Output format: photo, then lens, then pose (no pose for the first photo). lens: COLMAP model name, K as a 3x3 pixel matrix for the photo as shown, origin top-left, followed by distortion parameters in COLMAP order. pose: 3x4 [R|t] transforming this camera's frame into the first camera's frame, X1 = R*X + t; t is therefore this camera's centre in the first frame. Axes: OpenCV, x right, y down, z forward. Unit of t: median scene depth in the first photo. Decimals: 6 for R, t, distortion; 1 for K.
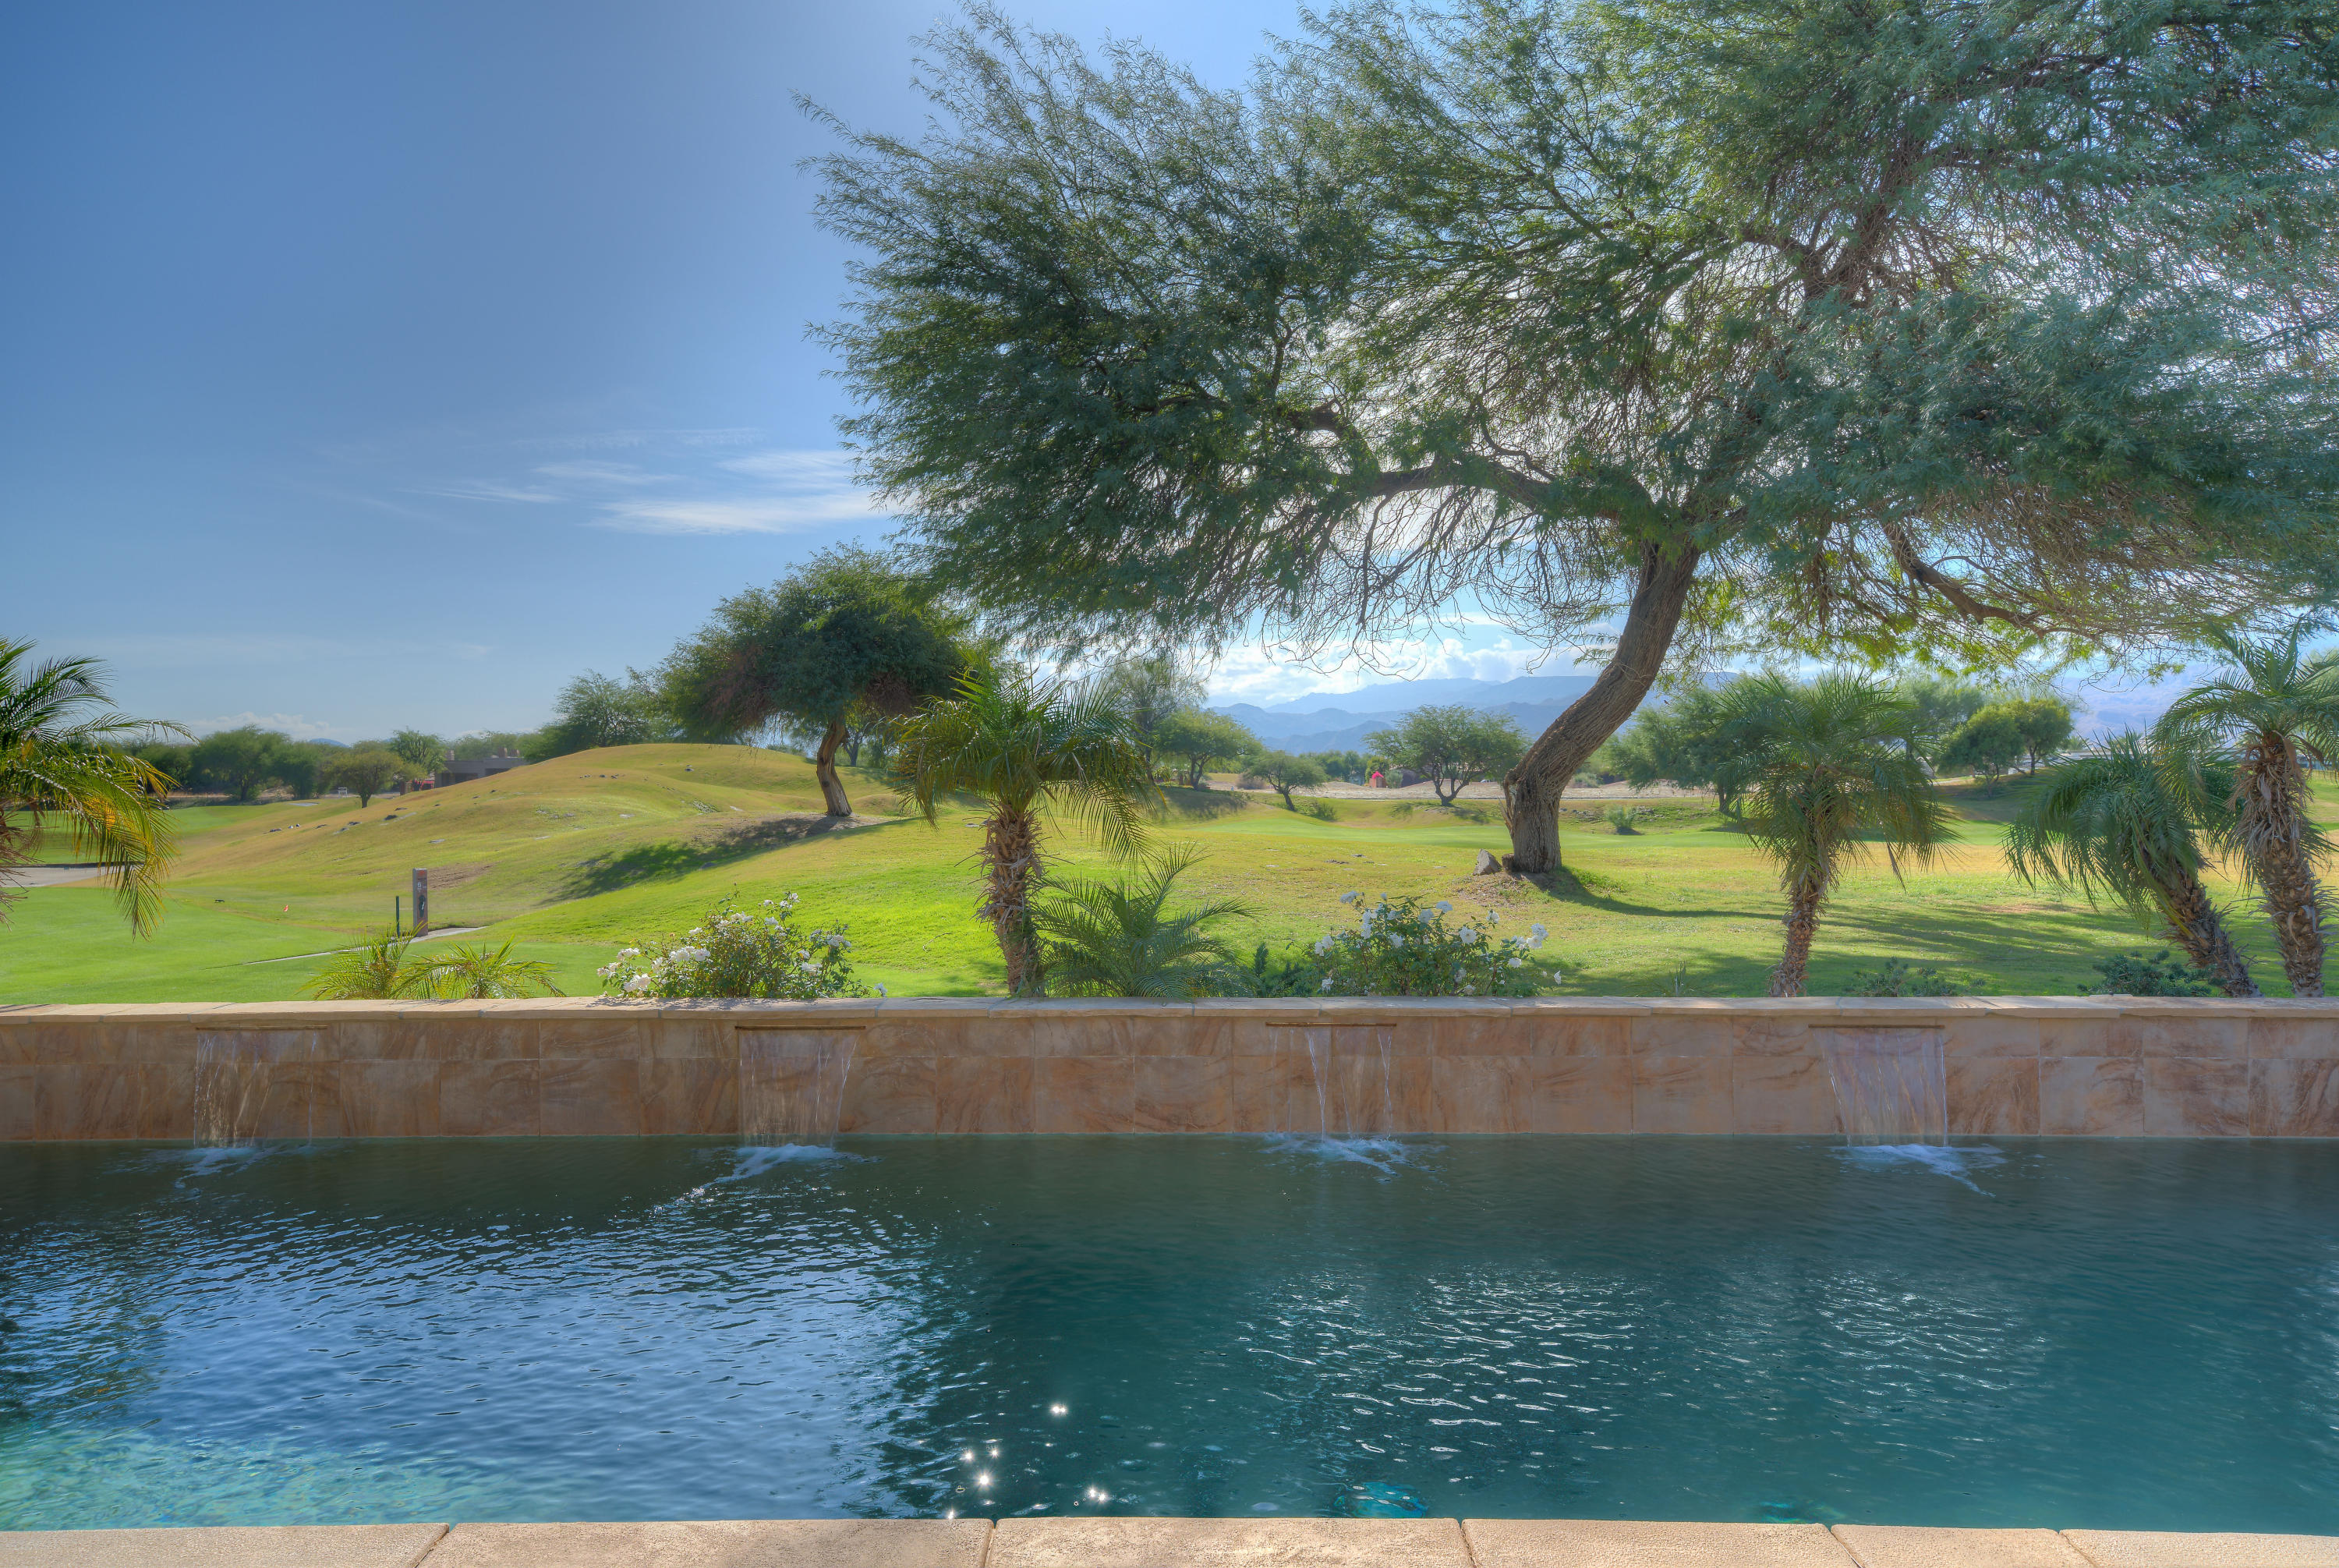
lens RADIAL K [[1425.1, 0, 1149.6], [0, 1425.1, 764.3], [0, 0, 1]] dist [0.032461, 0.001817]
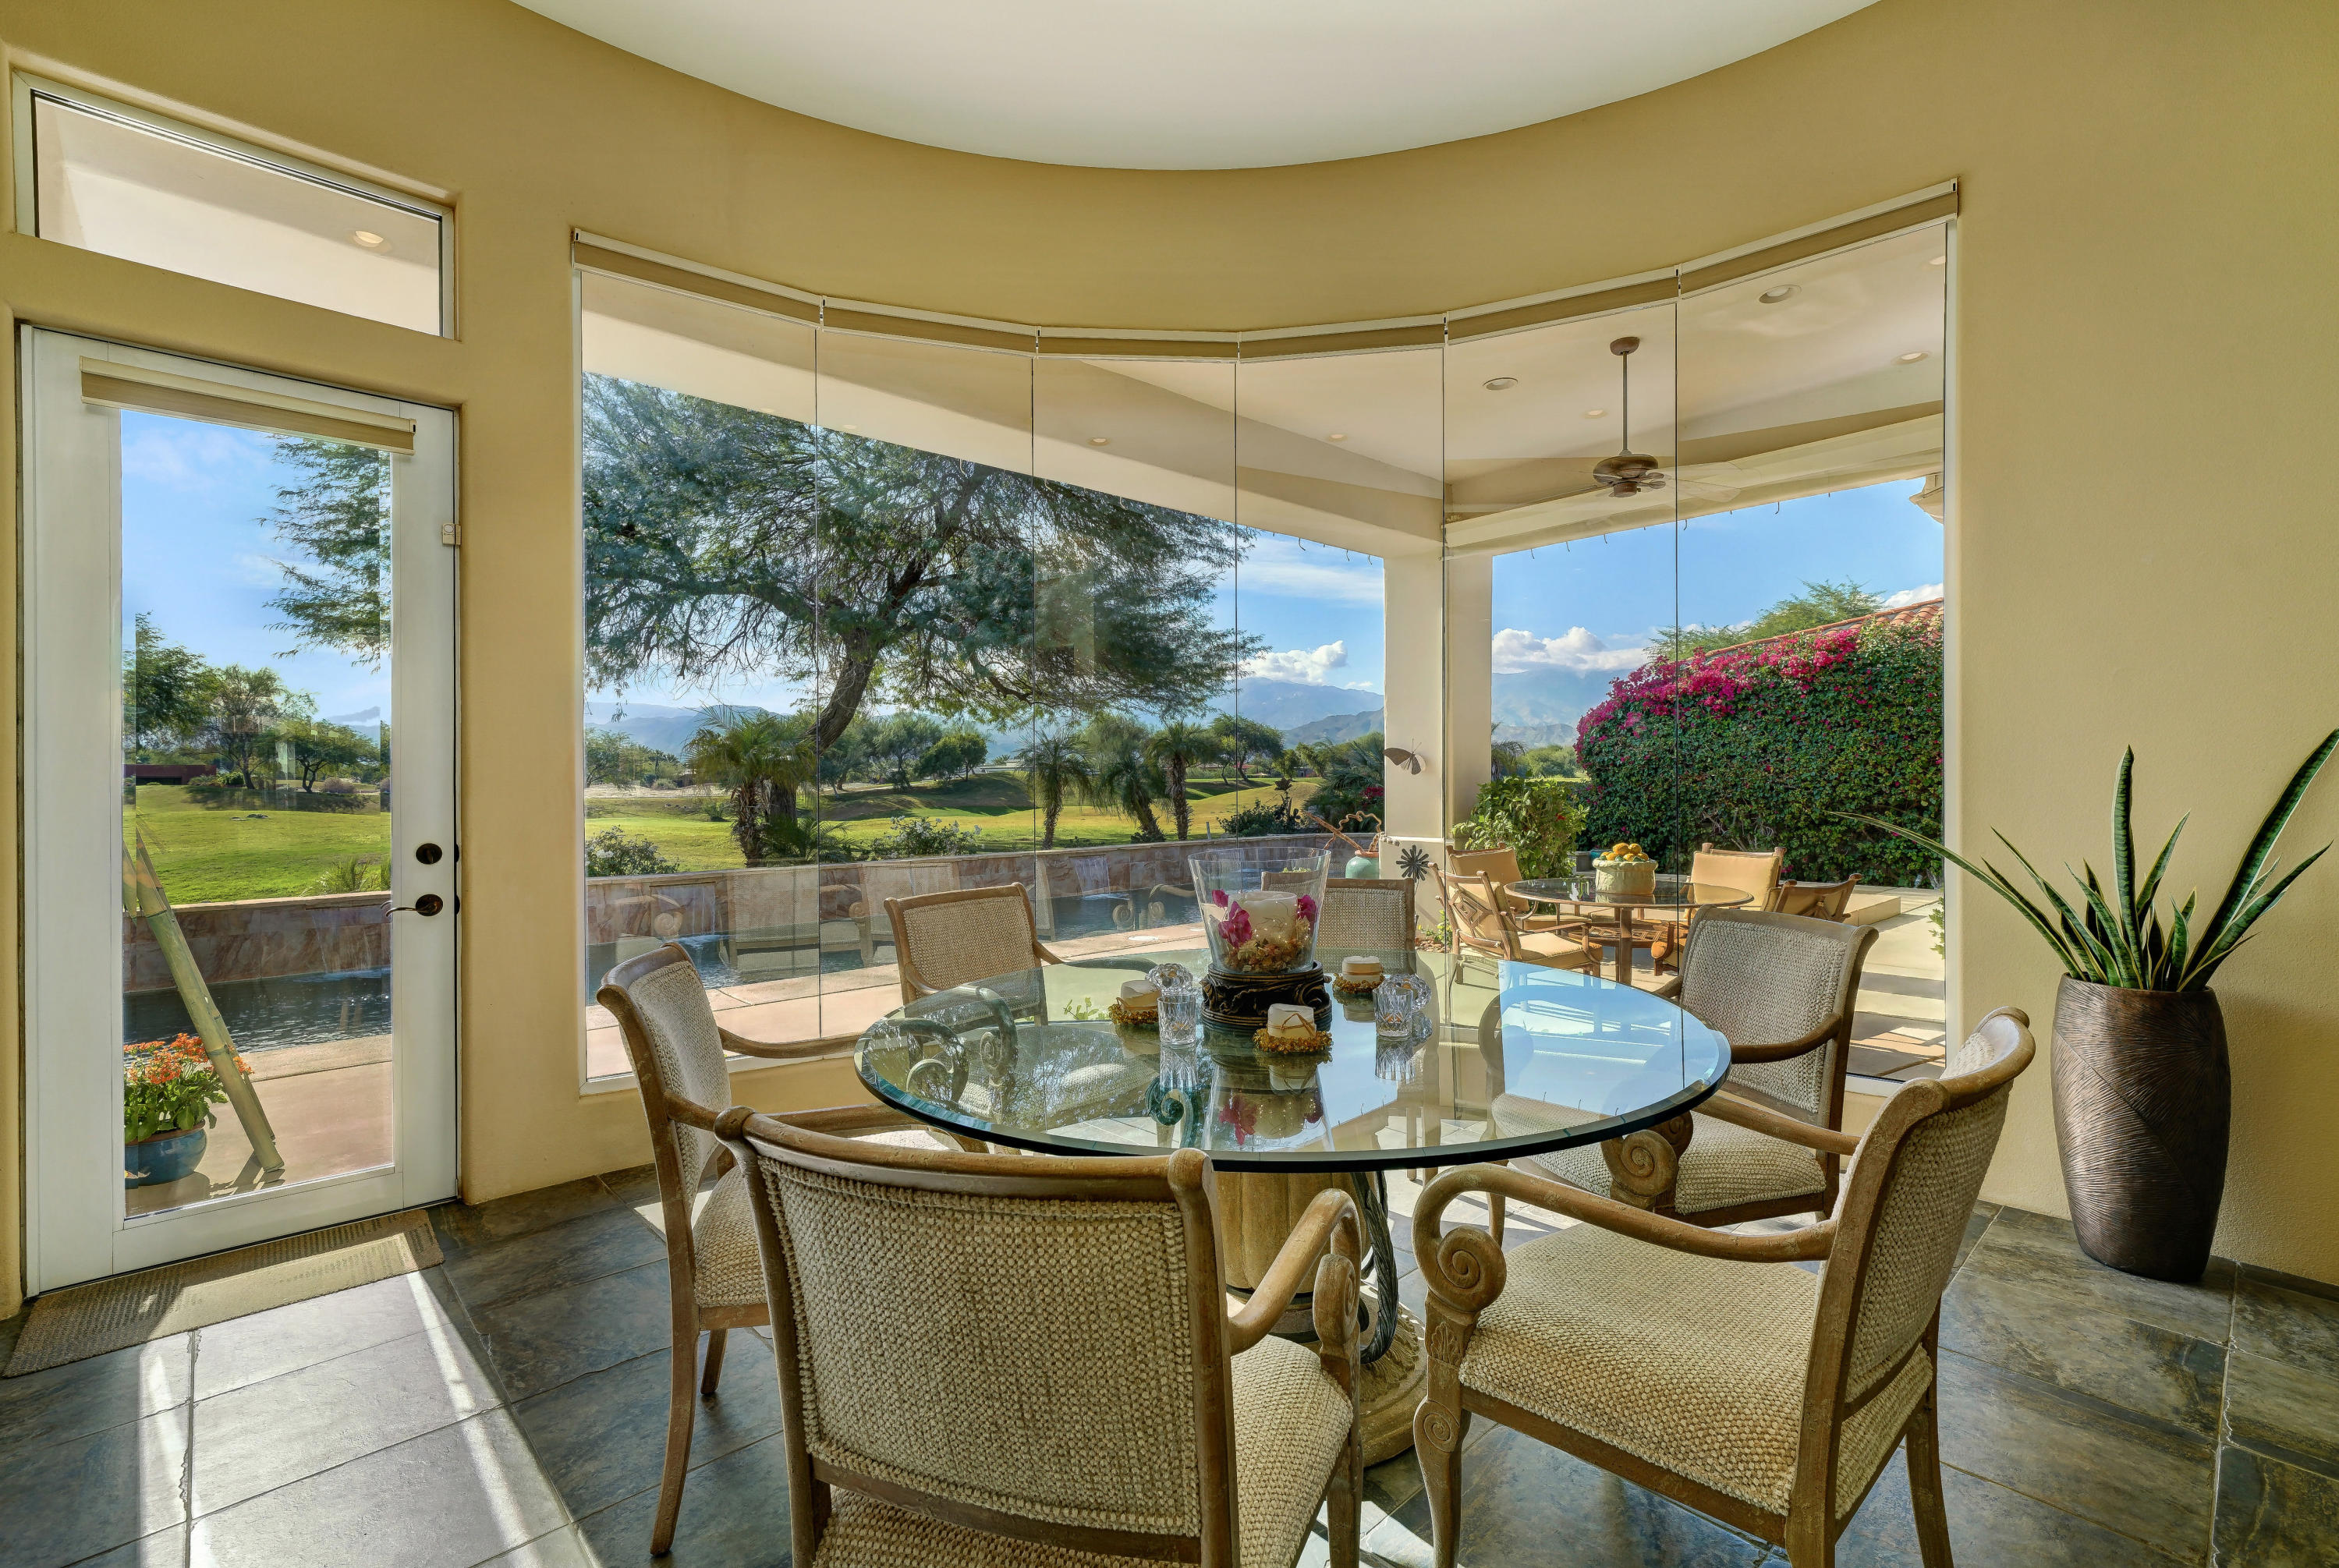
lens RADIAL K [[1035.0, 0, 1166.1], [0, 1035.0, 772.4], [0, 0, 1]] dist [0.003822, 0.001172]
pose [[0.727162, 0.005488, 0.686444, -0.125113], [-0.005045, 0.999984, -0.002650, 0.003350], [-0.686448, -0.001536, 0.727177, -0.093417]]
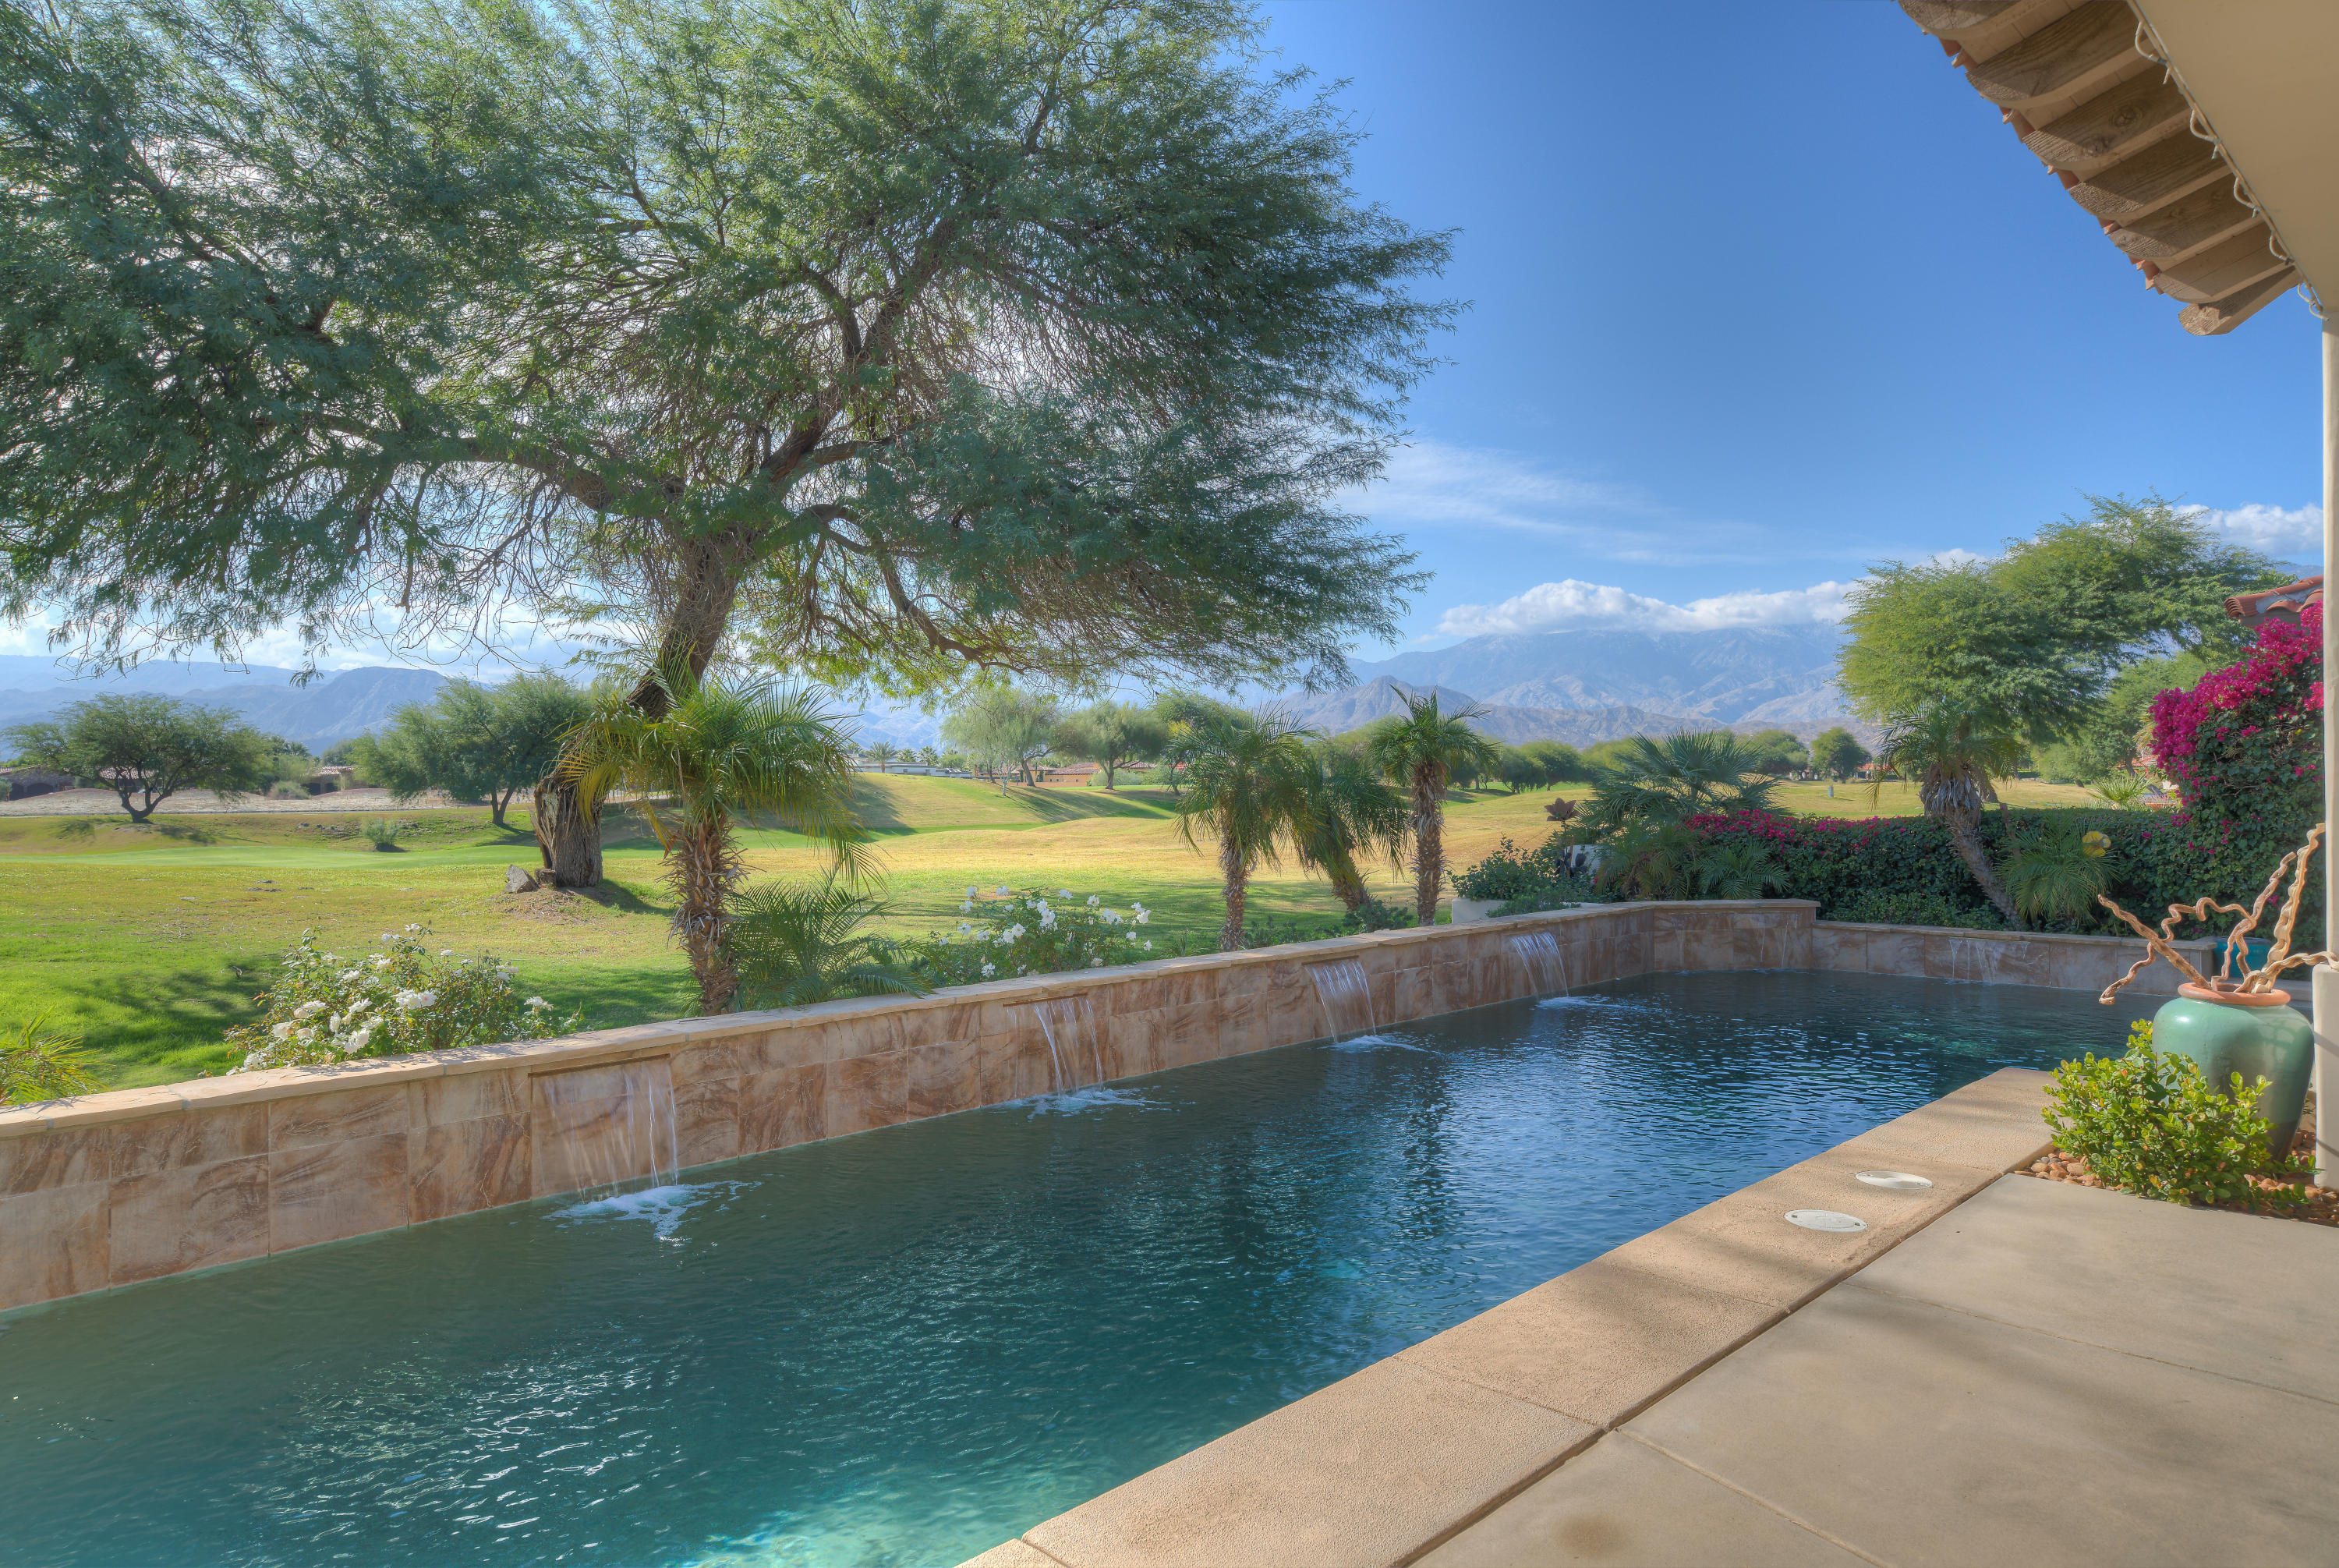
lens RADIAL K [[1513.6, 0, 1190.3], [0, 1513.6, 788.3], [0, 0, 1]] dist [0.028537, 0.005378]
pose [[0.666943, 0.002132, 0.745106, -0.113214], [-0.009440, 0.999940, 0.005588, 0.000872], [-0.745049, -0.010761, 0.666923, 0.017259]]
